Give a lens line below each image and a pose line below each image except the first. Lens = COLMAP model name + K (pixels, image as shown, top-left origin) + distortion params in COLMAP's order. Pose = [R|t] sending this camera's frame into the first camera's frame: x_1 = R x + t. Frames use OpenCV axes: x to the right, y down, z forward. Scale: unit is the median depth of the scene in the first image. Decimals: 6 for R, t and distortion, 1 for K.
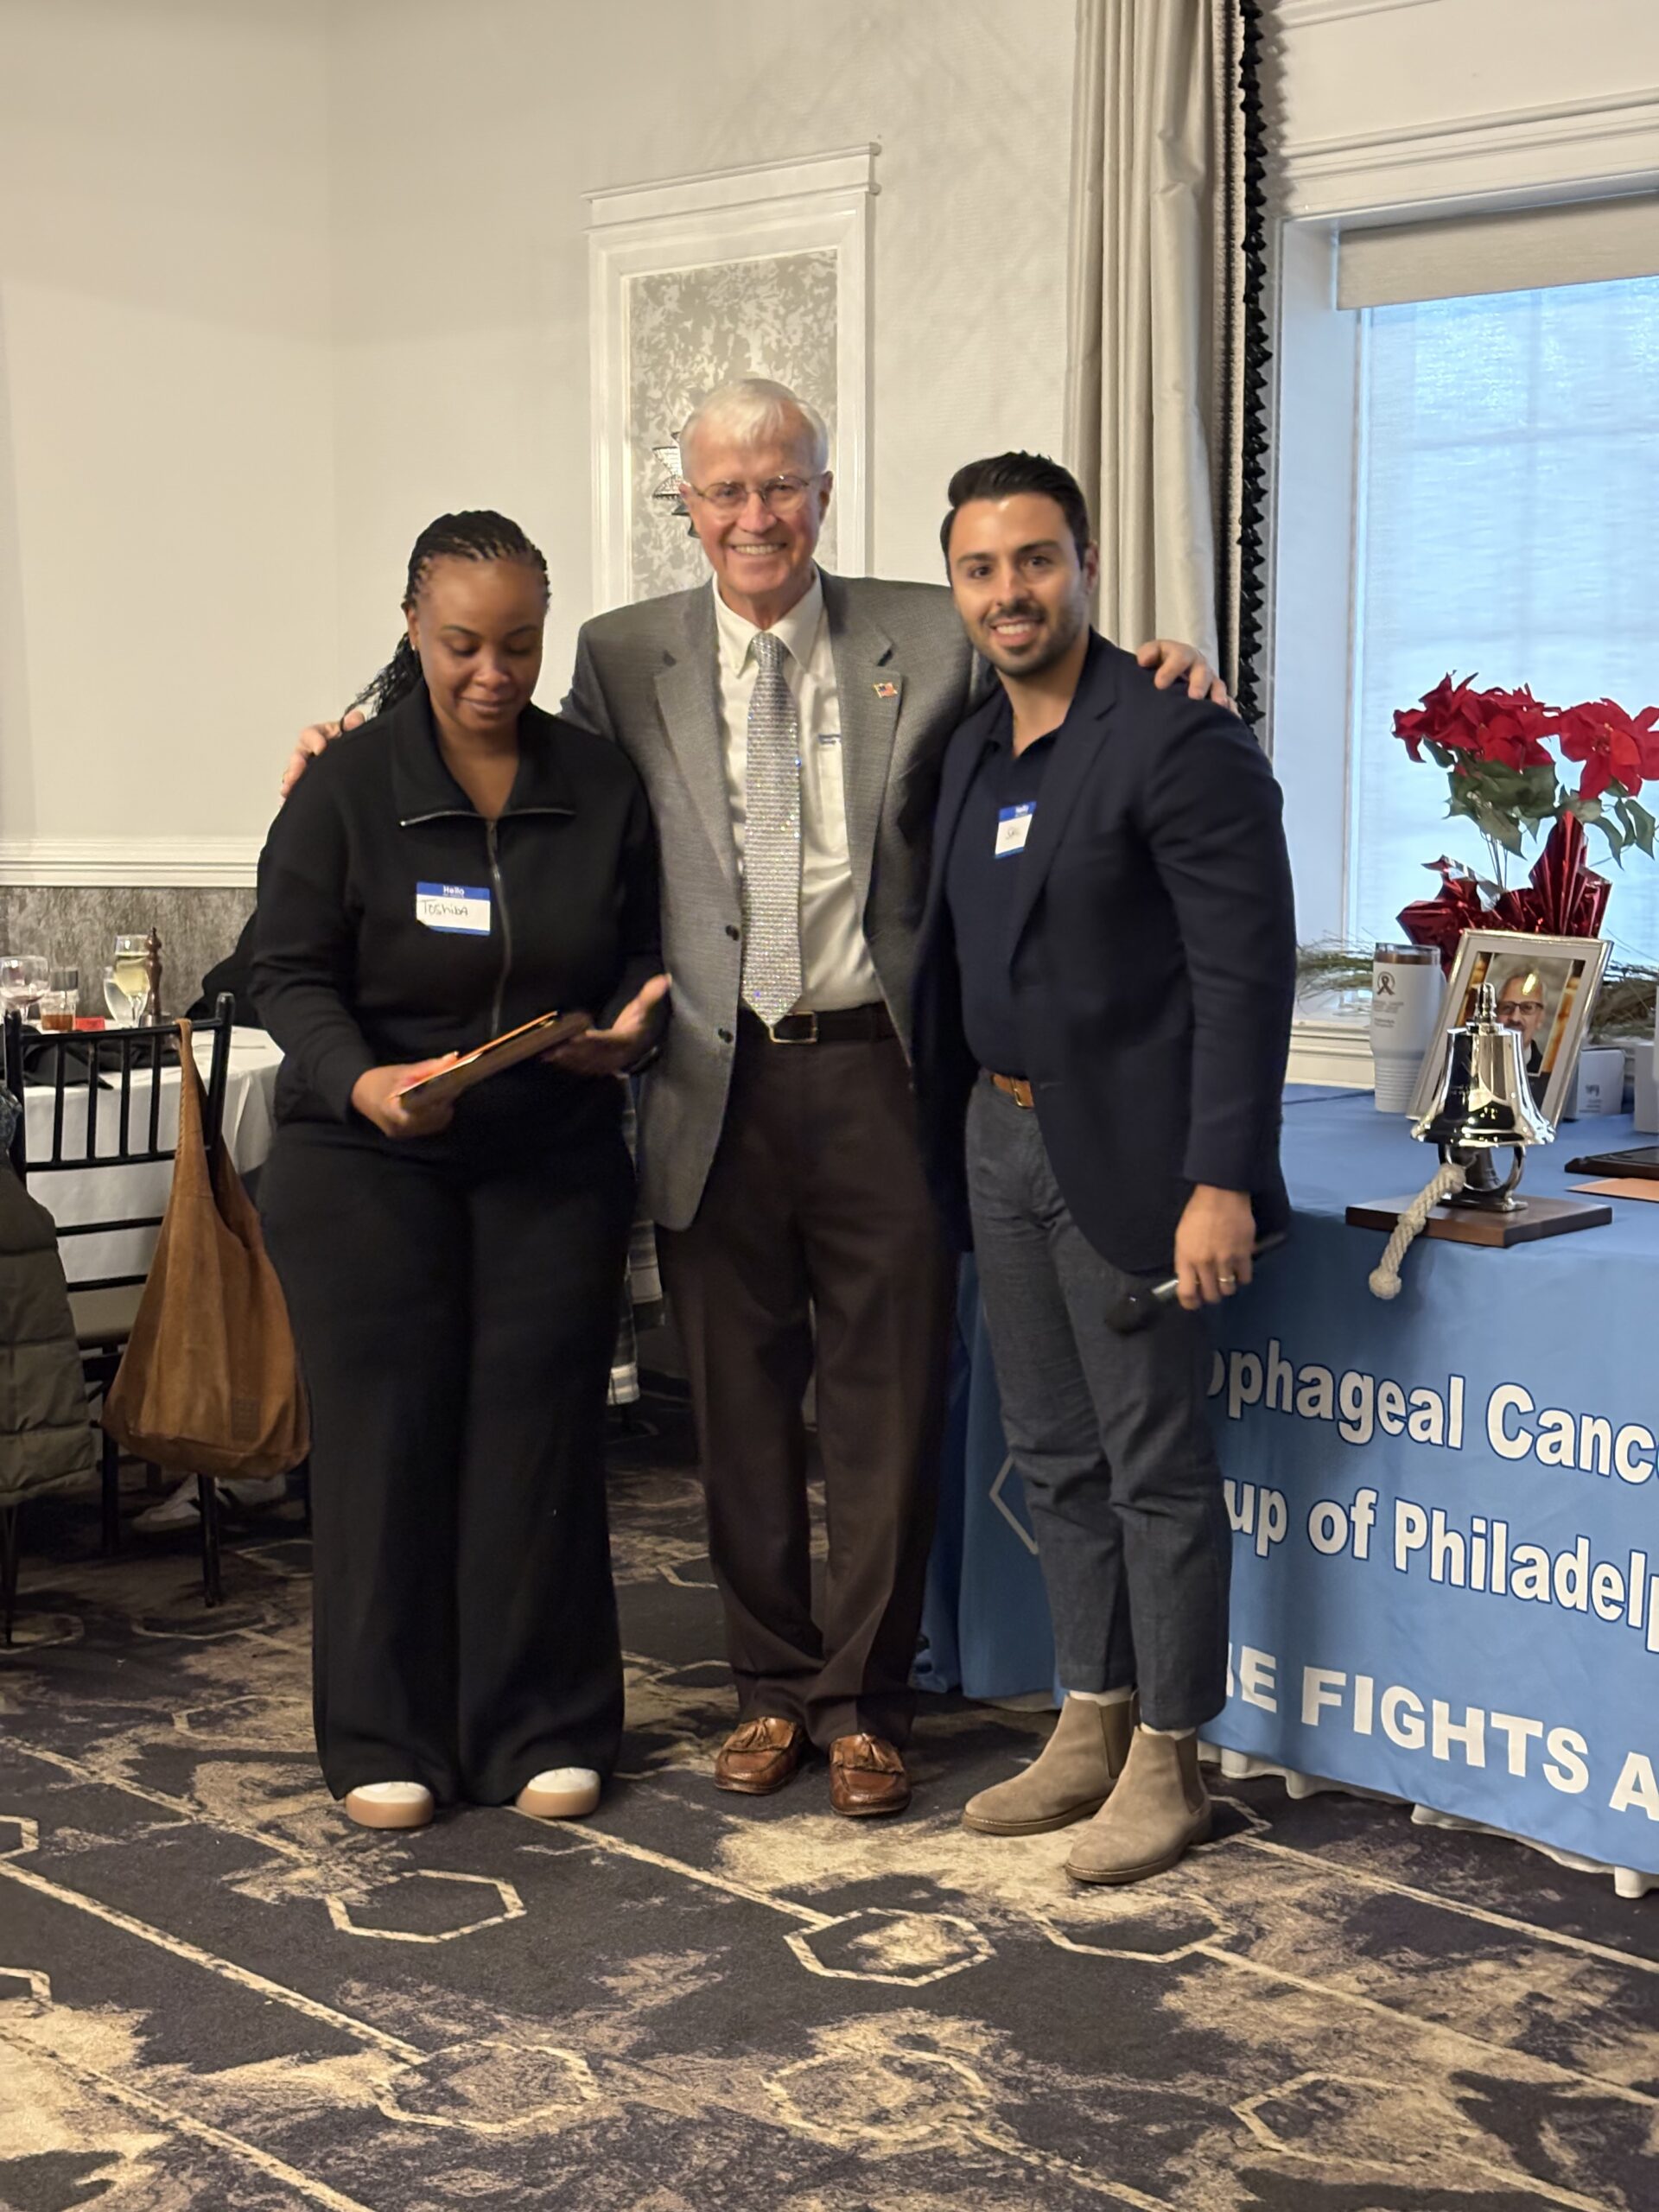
lens RADIAL K [[3452.9, 0, 823.6], [0, 3452.9, 1108.9], [0, 0, 1]] dist [0.074658, 0.000000]
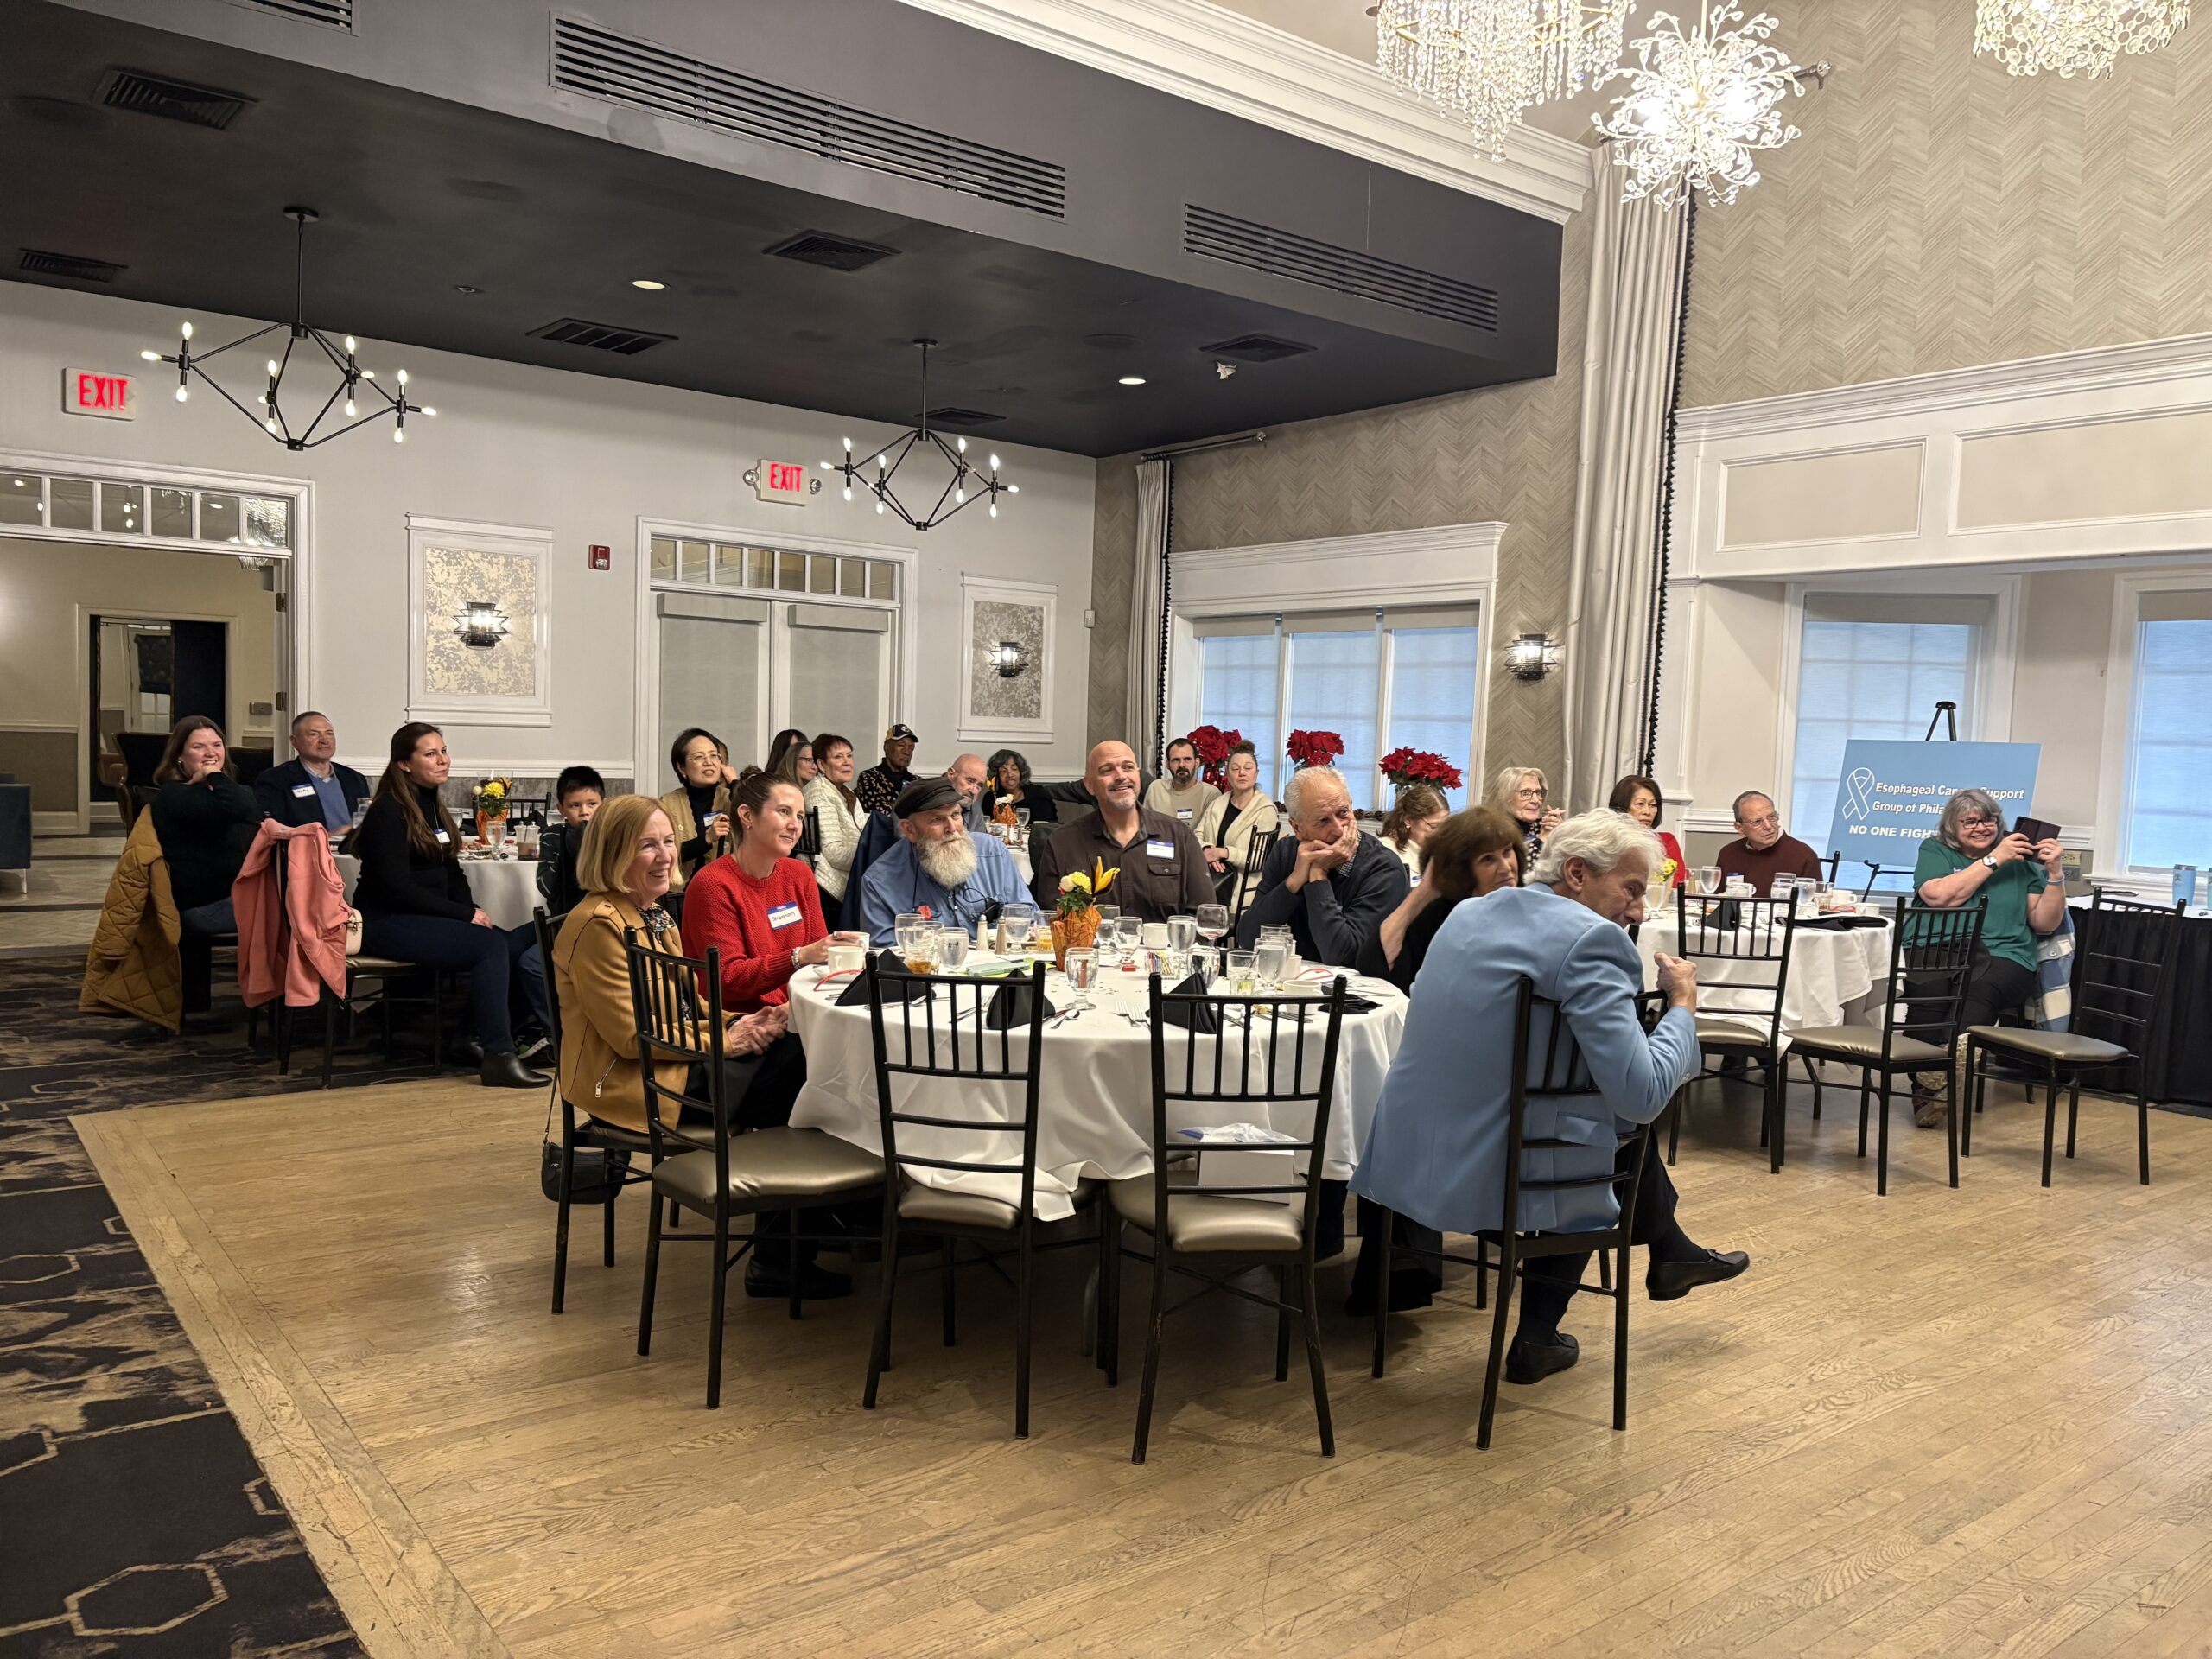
lens RADIAL K [[1678.6, 0, 1102.5], [0, 1678.6, 841.2], [0, 0, 1]] dist [0.037954, -0.043821]
pose [[-0.128368, 0.053195, -0.990299, 0.957976], [-0.135273, 0.988288, 0.070622, -0.150925], [0.982458, 0.143026, -0.119669, 1.425930]]
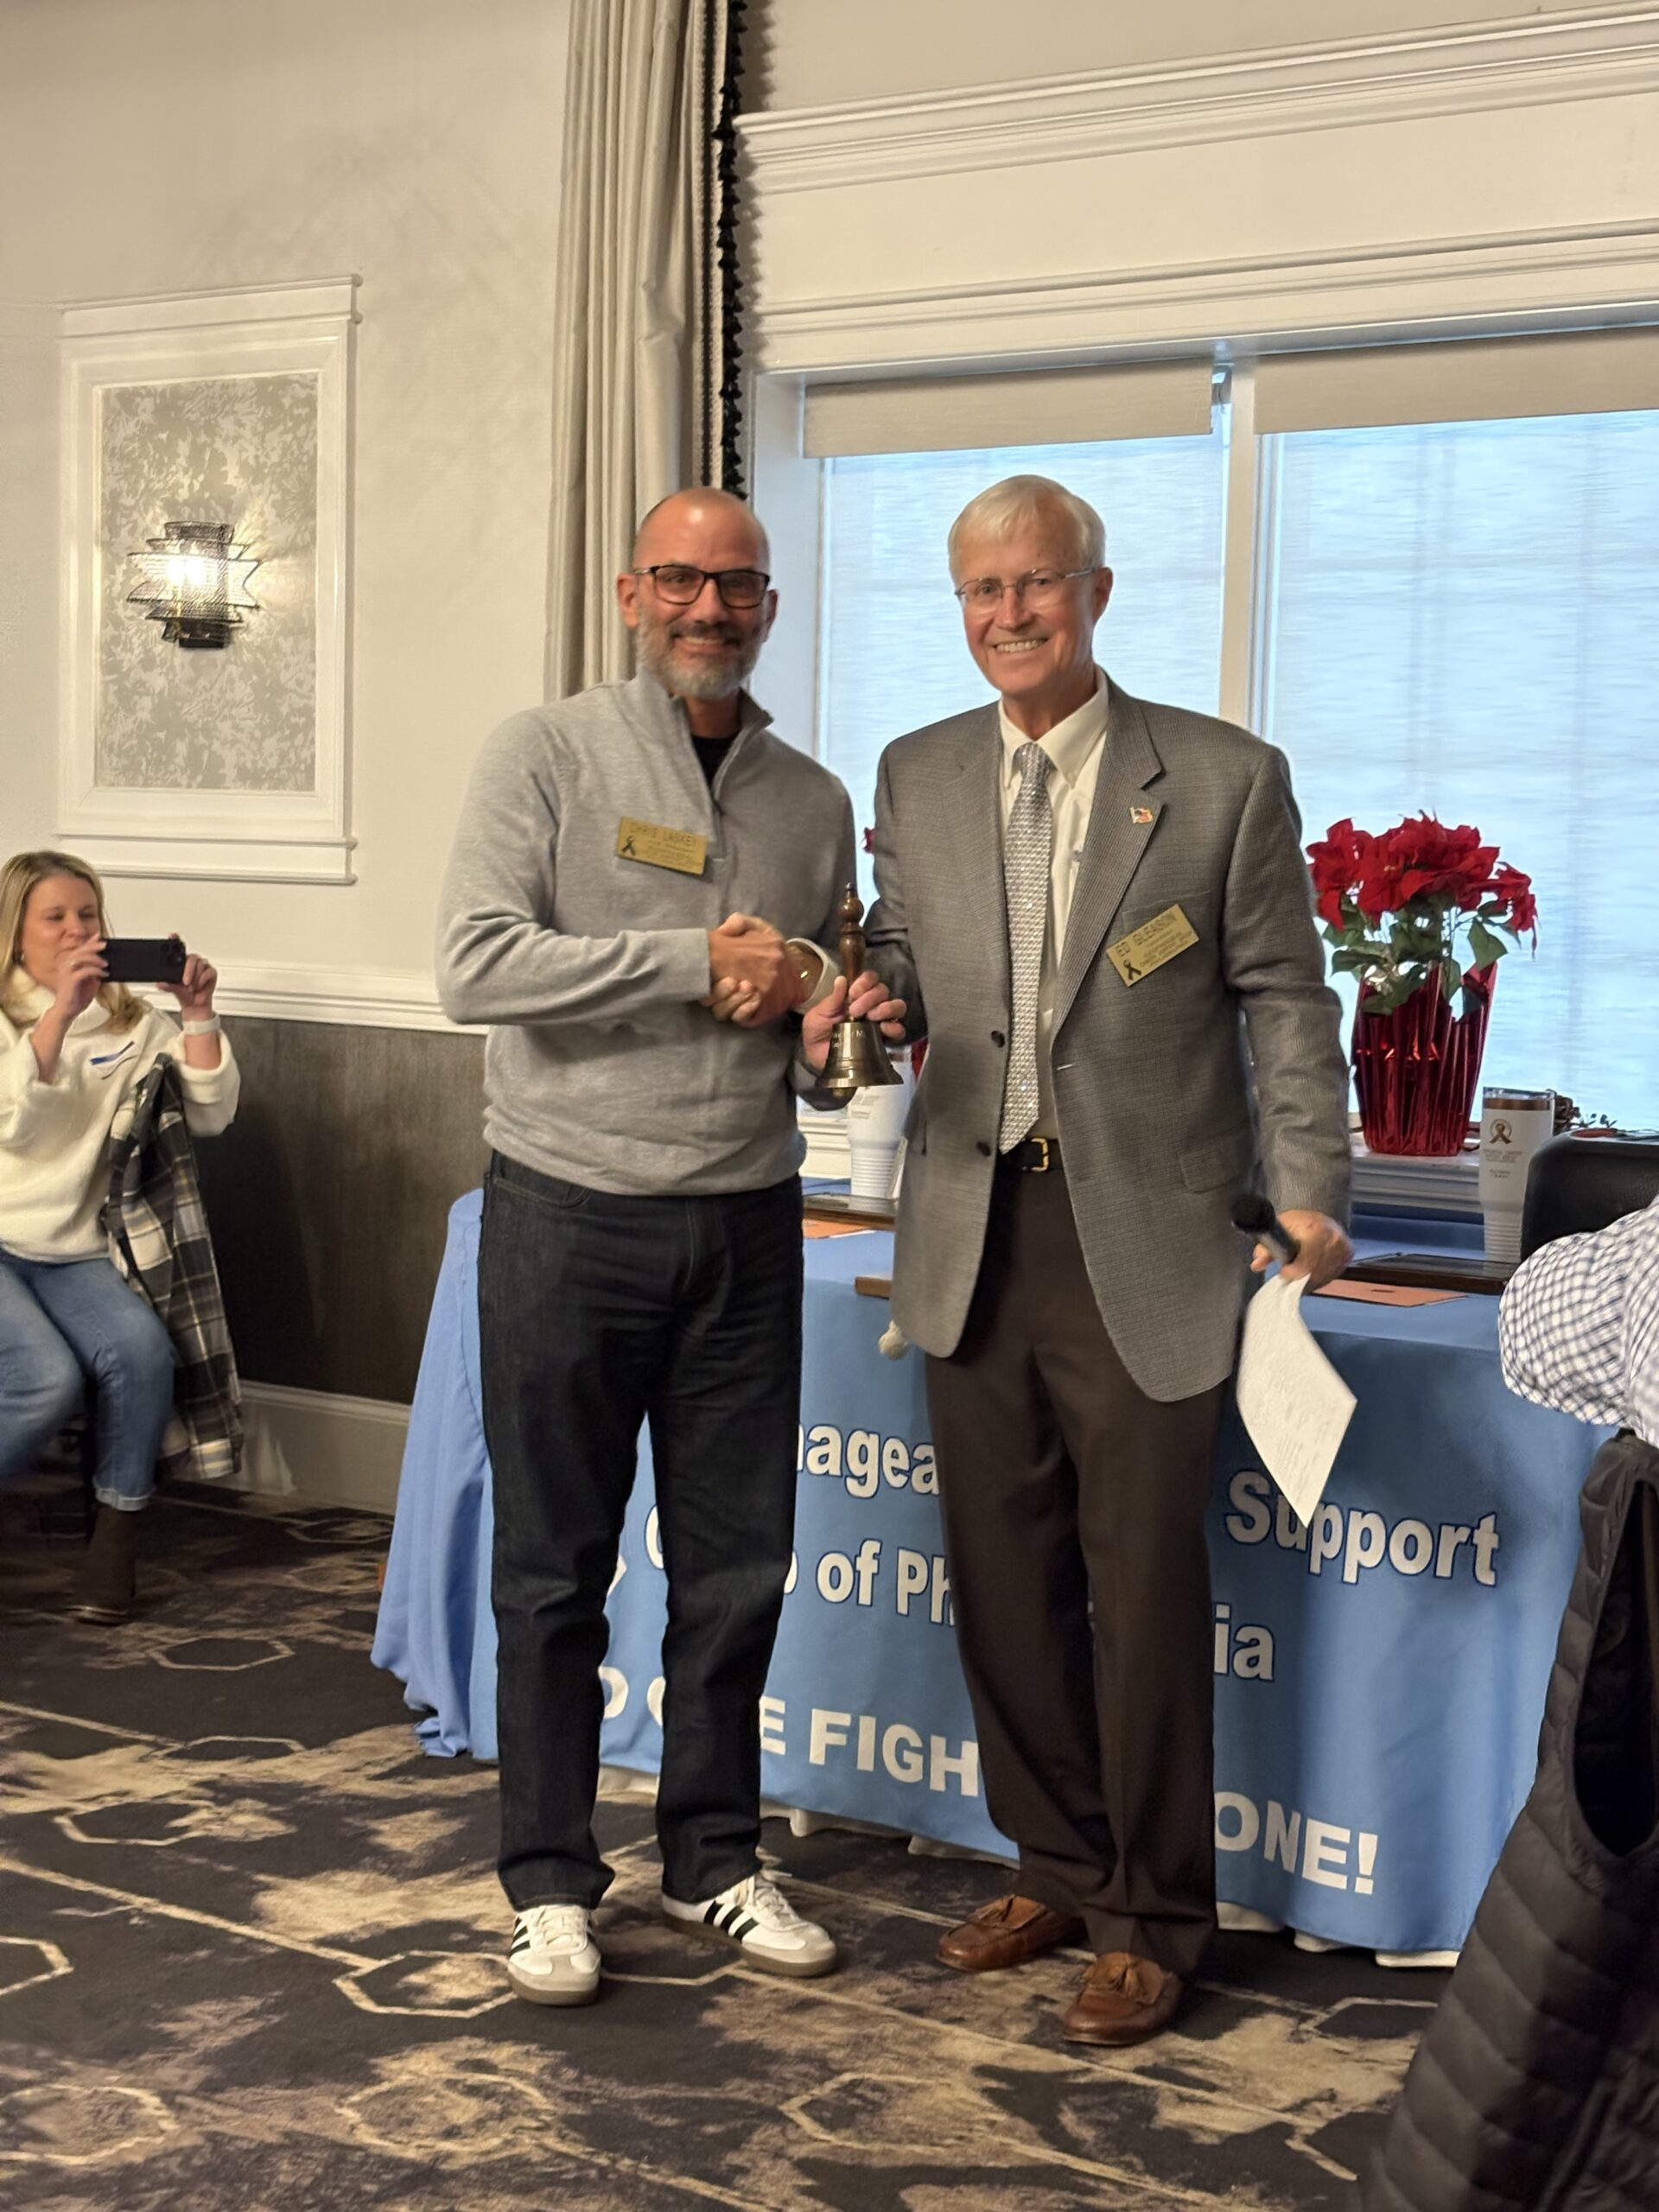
lens RADIAL K [[3452.9, 0, 887.5], [0, 3452.9, 1064.2], [0, 0, 1]] dist [0.074658, 0.000000]
pose [[0.978398, 0.012822, 0.206331, -0.064298], [-0.002393, 0.998710, -0.050714, 0.017055], [-0.206715, 0.049125, 0.977167, -0.060627]]
